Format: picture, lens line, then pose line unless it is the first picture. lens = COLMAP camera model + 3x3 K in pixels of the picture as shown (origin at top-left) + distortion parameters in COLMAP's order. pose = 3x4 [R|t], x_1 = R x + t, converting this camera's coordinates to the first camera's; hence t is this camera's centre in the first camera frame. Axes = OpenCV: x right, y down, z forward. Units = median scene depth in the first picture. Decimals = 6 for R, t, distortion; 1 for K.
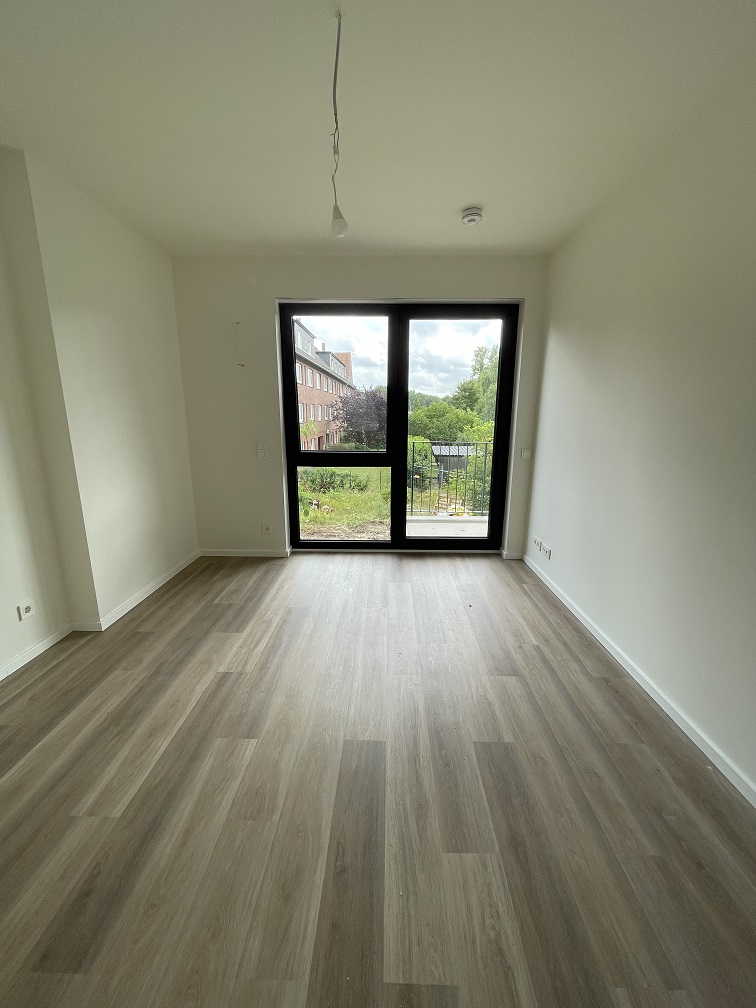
lens RADIAL K [[407.0, 0, 379.1], [0, 407.0, 506.2], [0, 0, 1]] dist [-0.002731, -0.000217]
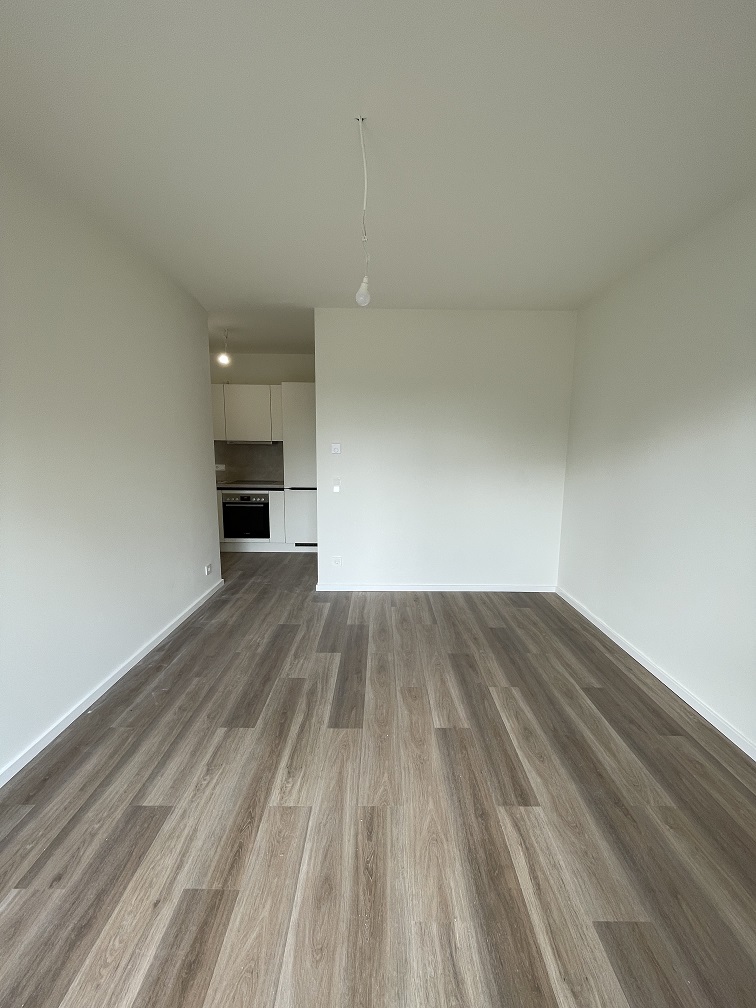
lens RADIAL K [[407.0, 0, 379.1], [0, 407.0, 506.2], [0, 0, 1]] dist [-0.002731, -0.000217]
pose [[-0.999644, -0.011059, -0.024290, -0.101559], [-0.019179, 0.930558, 0.365642, -0.479314], [0.018559, 0.365977, -0.930439, 1.922914]]
